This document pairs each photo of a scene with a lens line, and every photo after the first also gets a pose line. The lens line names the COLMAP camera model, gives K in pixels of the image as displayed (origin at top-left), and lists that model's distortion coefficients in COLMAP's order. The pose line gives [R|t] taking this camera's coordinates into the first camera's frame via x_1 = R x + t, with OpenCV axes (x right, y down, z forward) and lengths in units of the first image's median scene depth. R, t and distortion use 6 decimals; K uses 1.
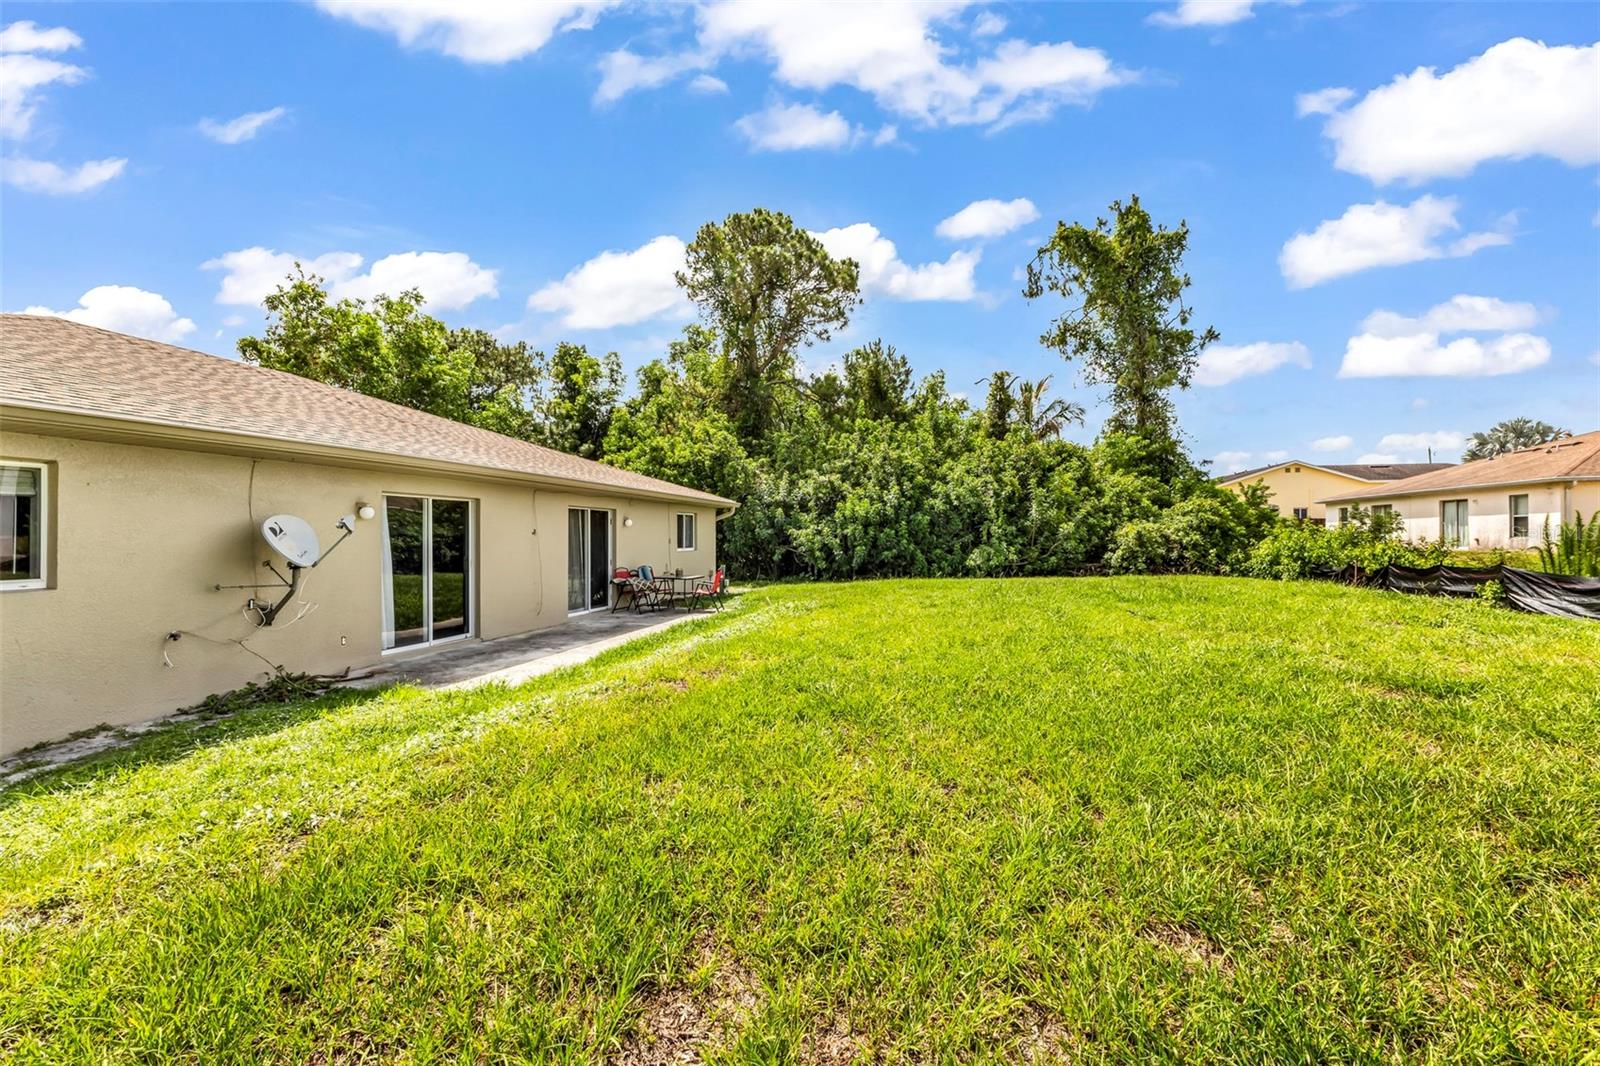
lens RADIAL K [[747.7, 0, 800.0], [0, 747.7, 533.0], [0, 0, 1]] dist [-0.001244, -0.000332]
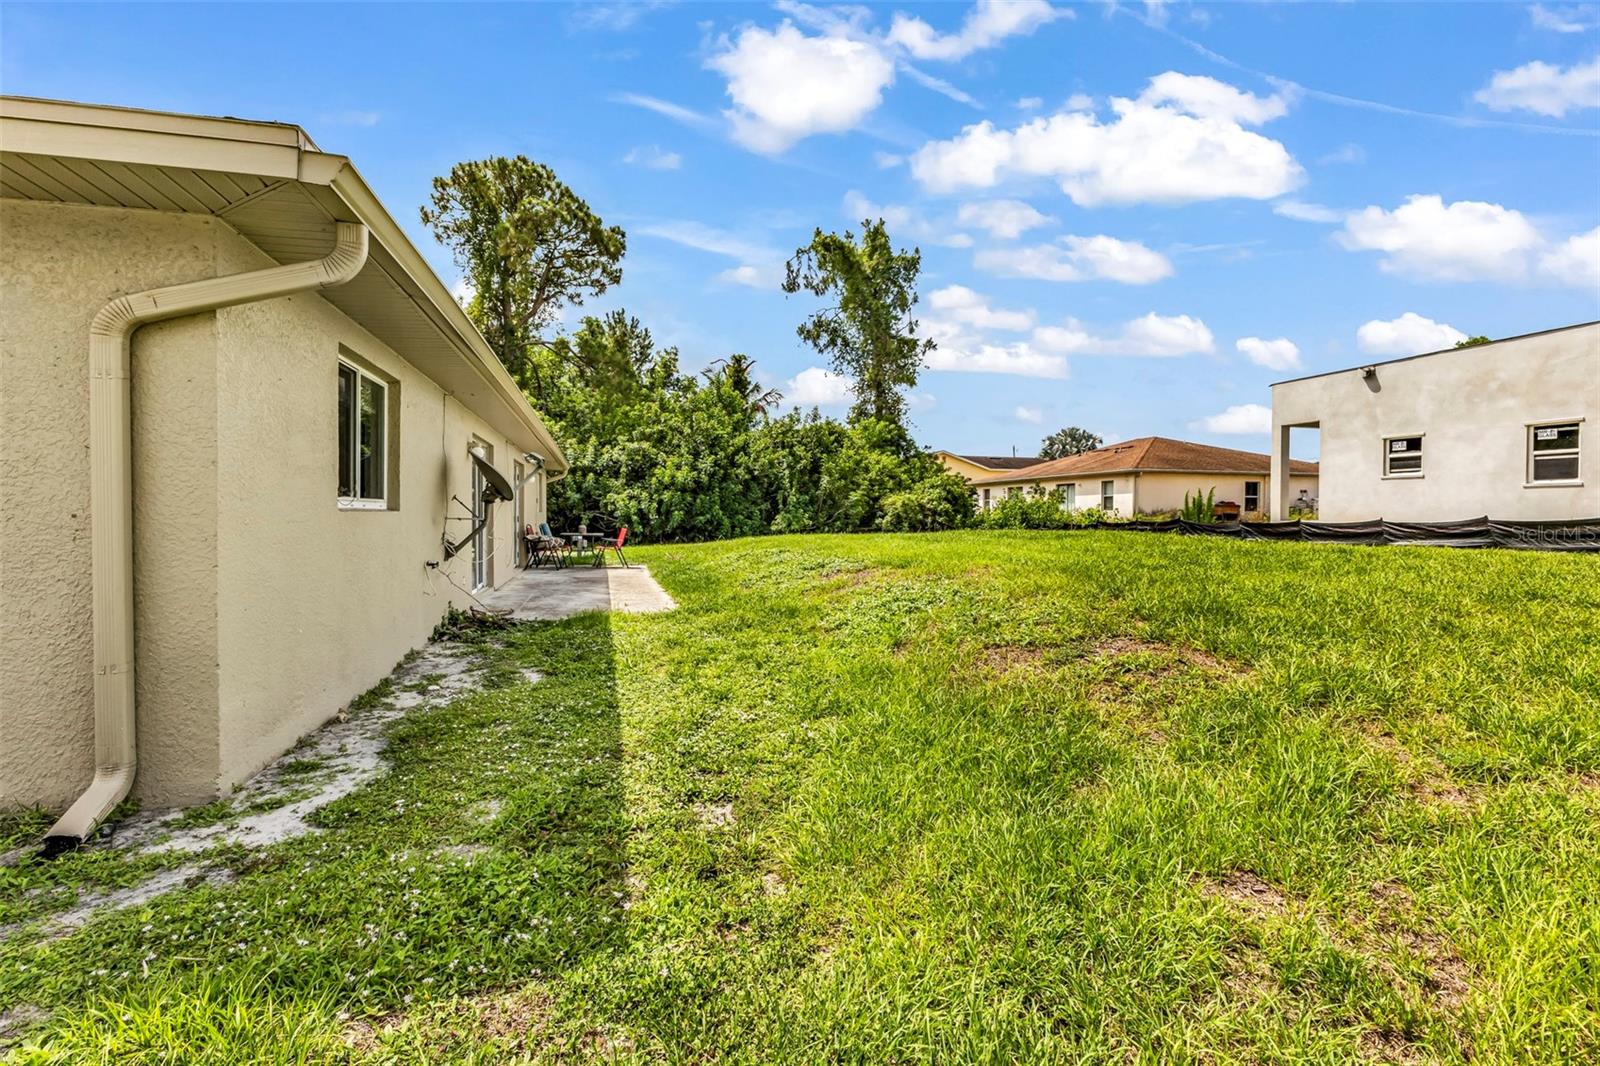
lens RADIAL K [[760.0, 0, 800.0], [0, 760.0, 533.0], [0, 0, 1]] dist [-0.012785, -0.000115]
pose [[0.892061, -0.003033, 0.451905, -0.209334], [-0.009885, 0.999607, 0.026222, 0.015702], [-0.451807, -0.027859, 0.891680, -0.029439]]
